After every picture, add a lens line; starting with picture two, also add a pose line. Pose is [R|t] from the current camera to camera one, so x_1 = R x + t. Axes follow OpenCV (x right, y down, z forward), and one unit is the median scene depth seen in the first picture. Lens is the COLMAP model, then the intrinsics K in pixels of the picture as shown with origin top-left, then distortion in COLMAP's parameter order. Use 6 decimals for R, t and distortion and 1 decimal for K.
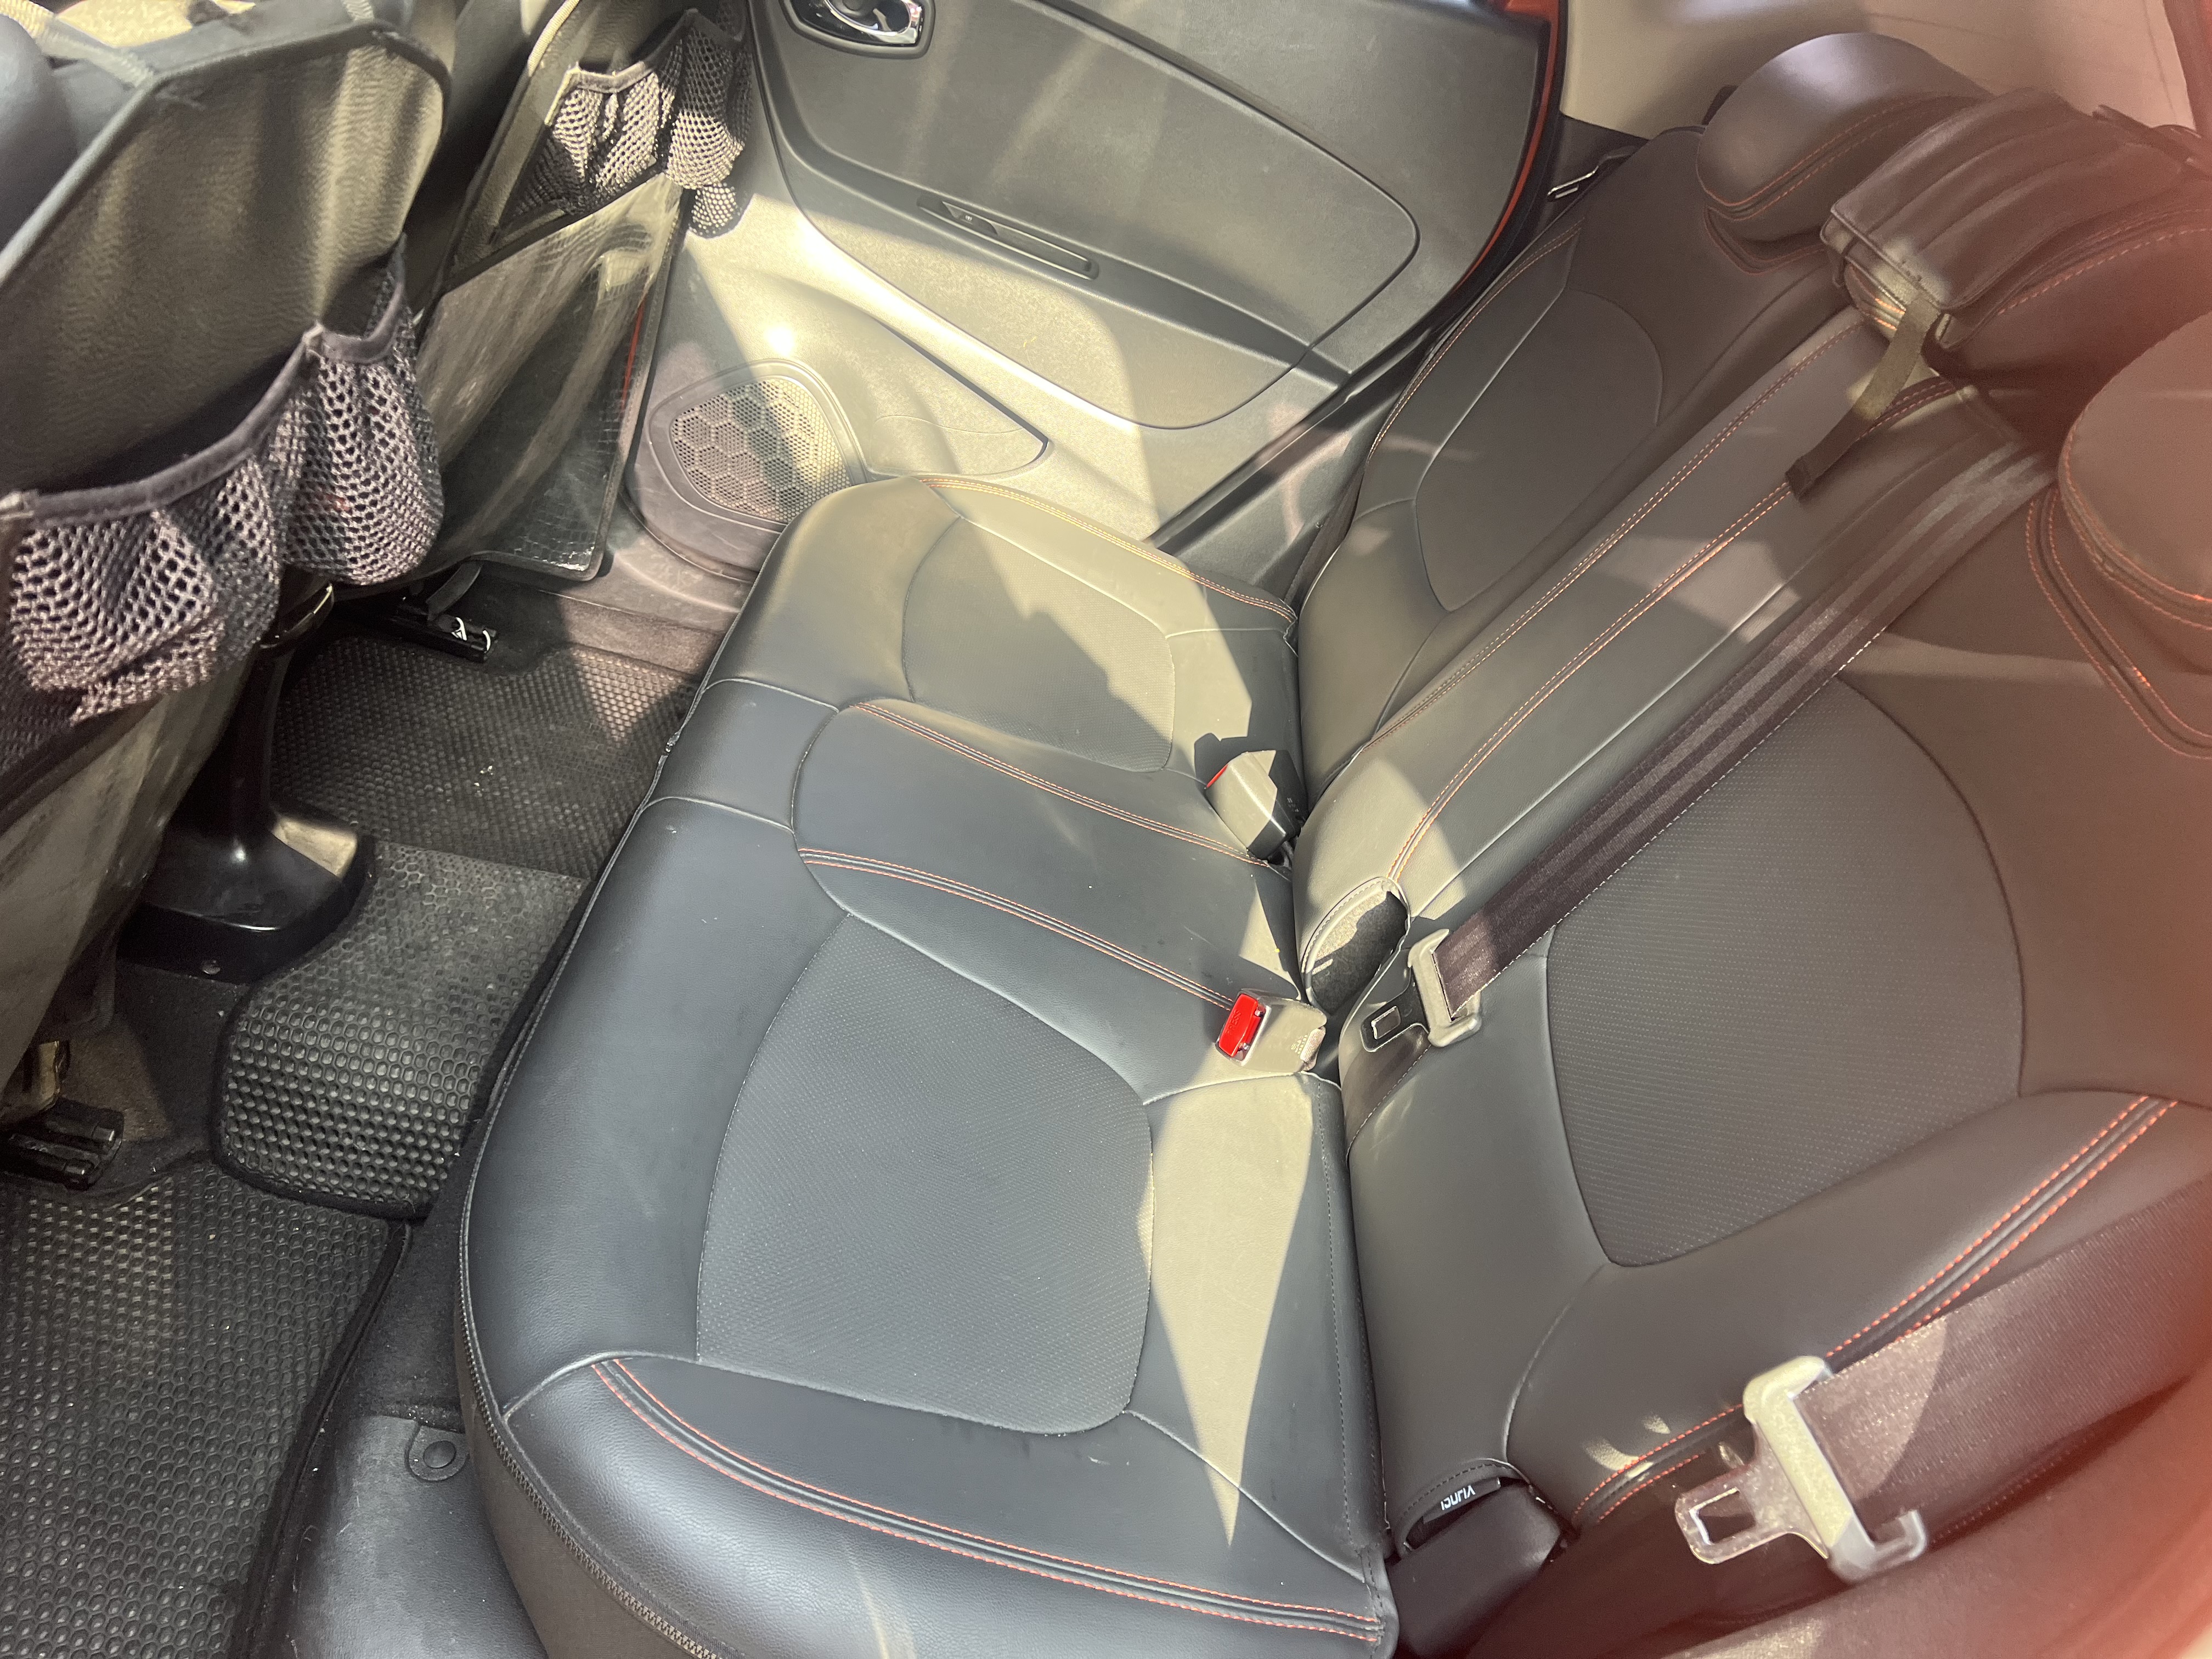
lens RADIAL K [[1700.9, 0, 1115.8], [0, 1700.9, 829.4], [0, 0, 1]] dist [0.017057, -0.017169]
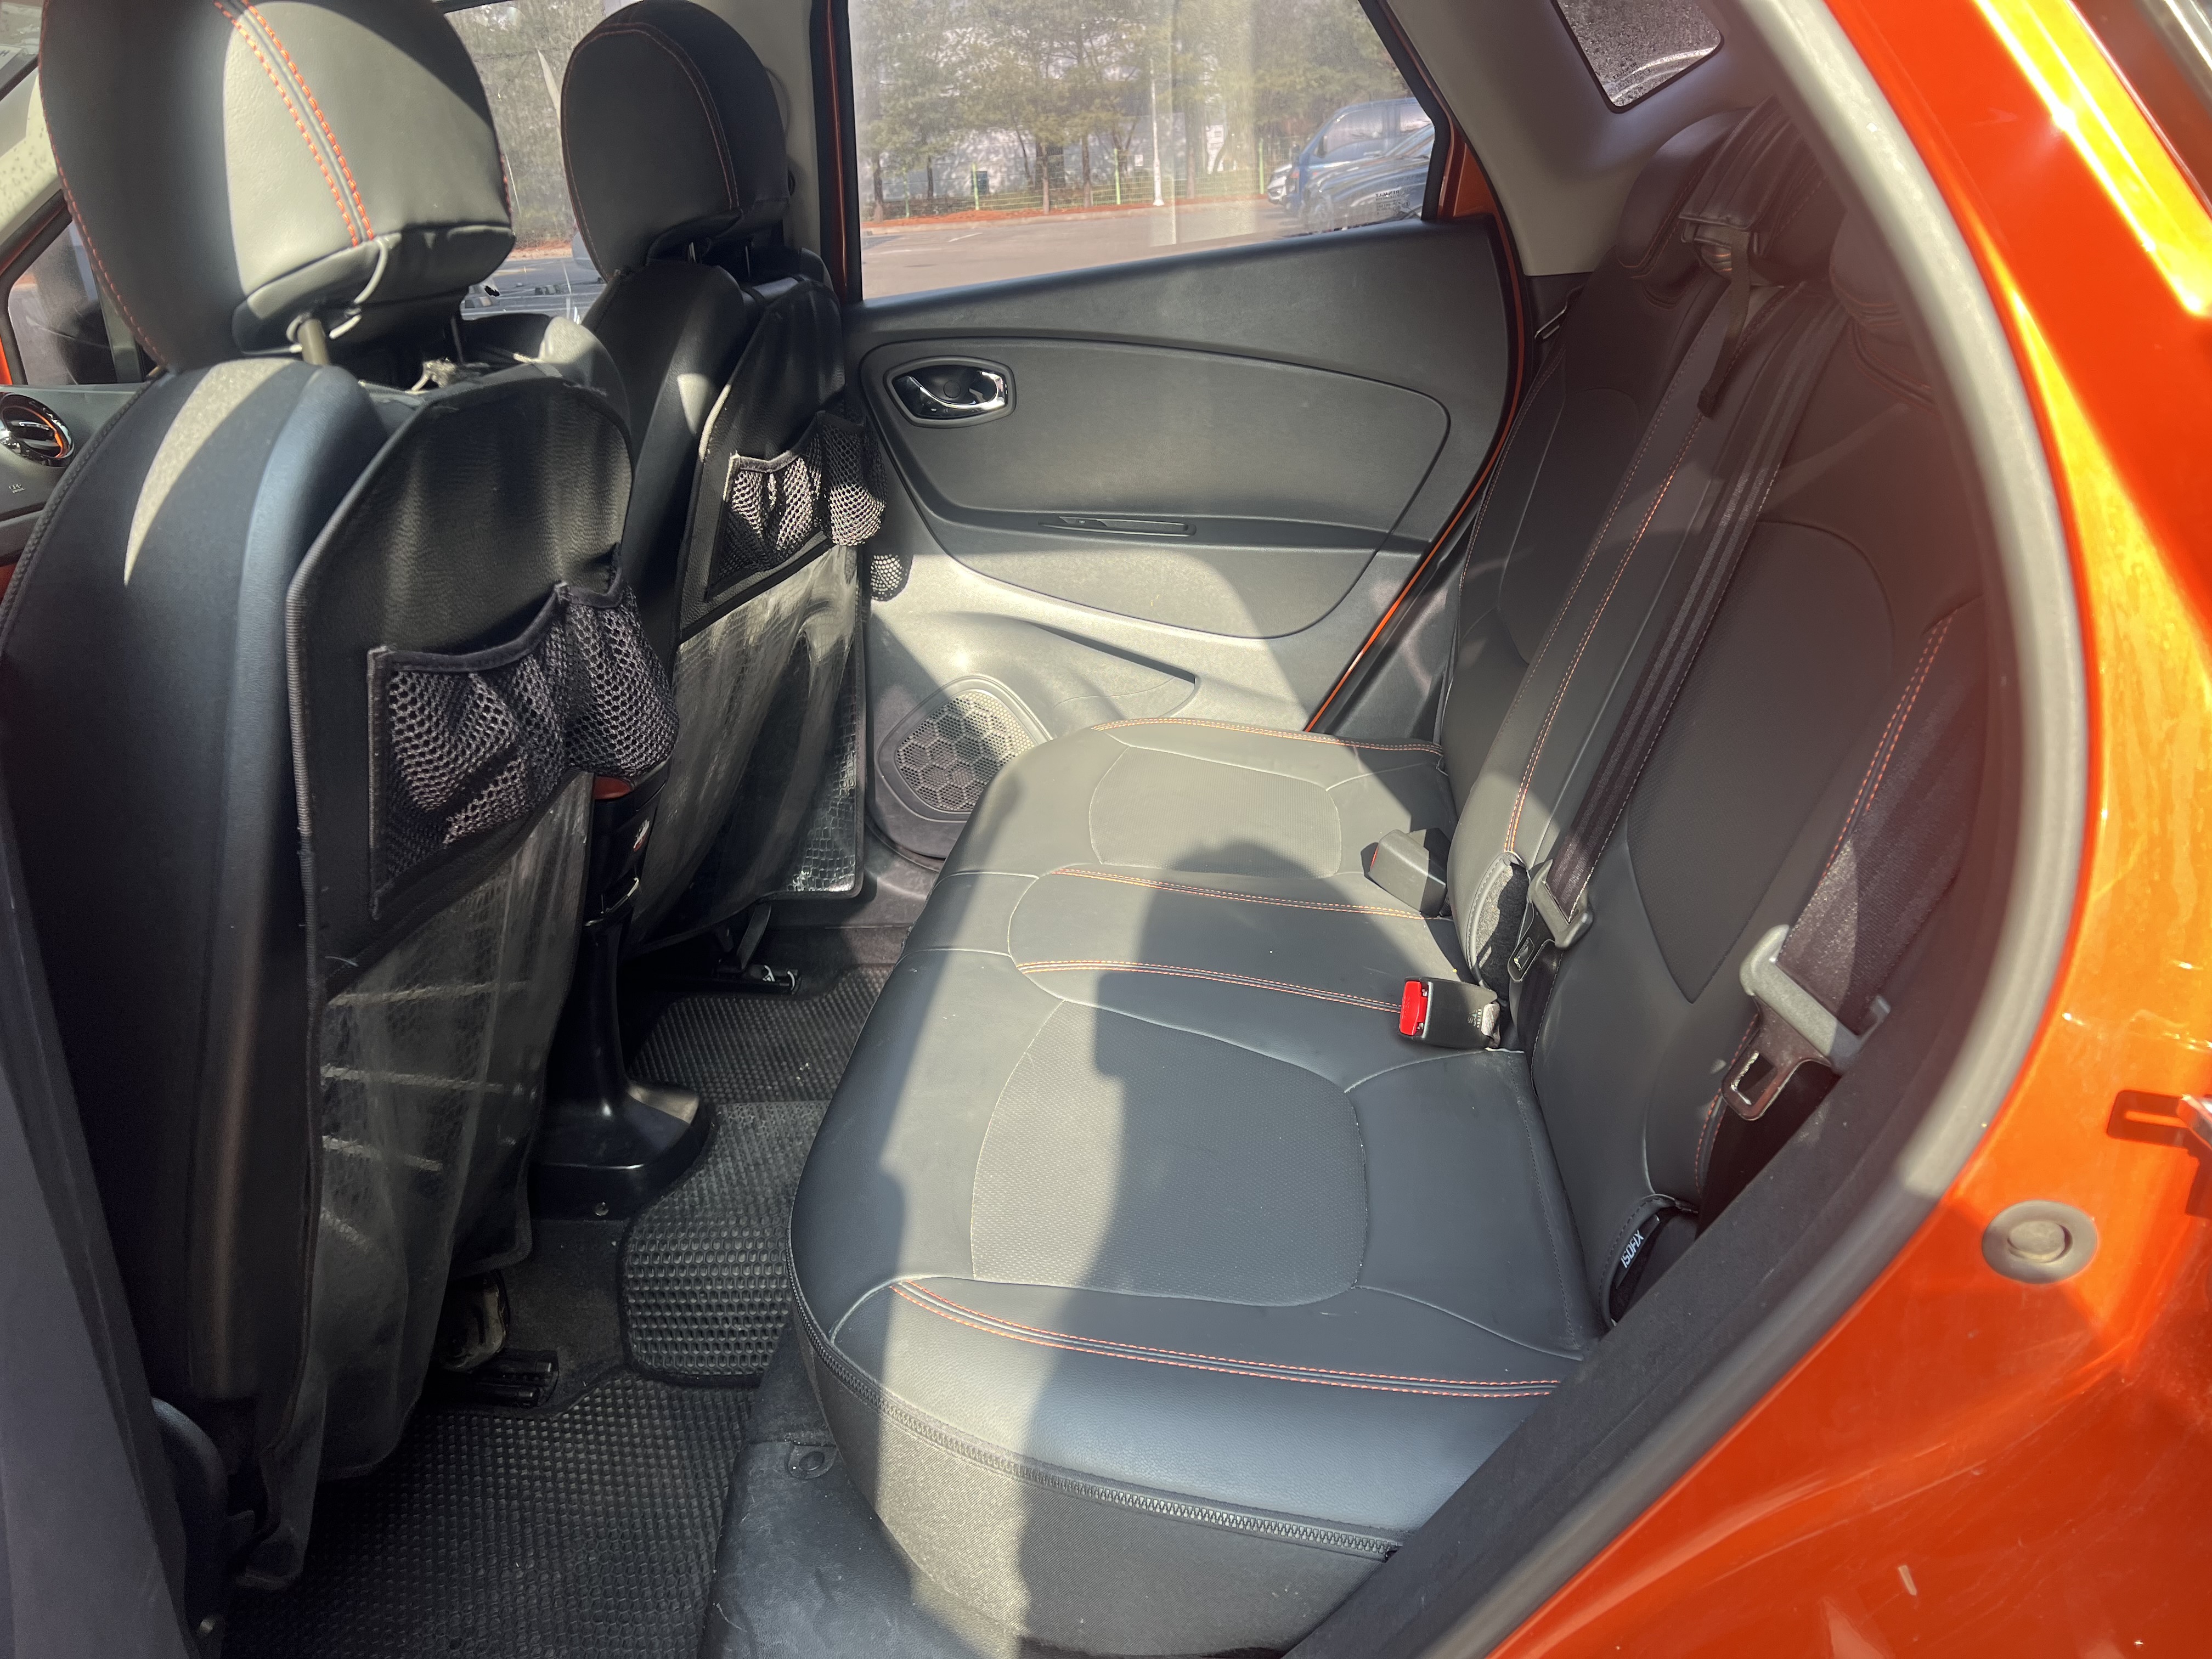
lens RADIAL K [[1700.9, 0, 1105.3], [0, 1700.9, 825.2], [0, 0, 1]] dist [0.017057, -0.017169]
pose [[0.945620, -0.281472, -0.163022, 0.089561], [0.232282, 0.935192, -0.267322, 0.234952], [0.227701, 0.214918, 0.949717, -0.140555]]
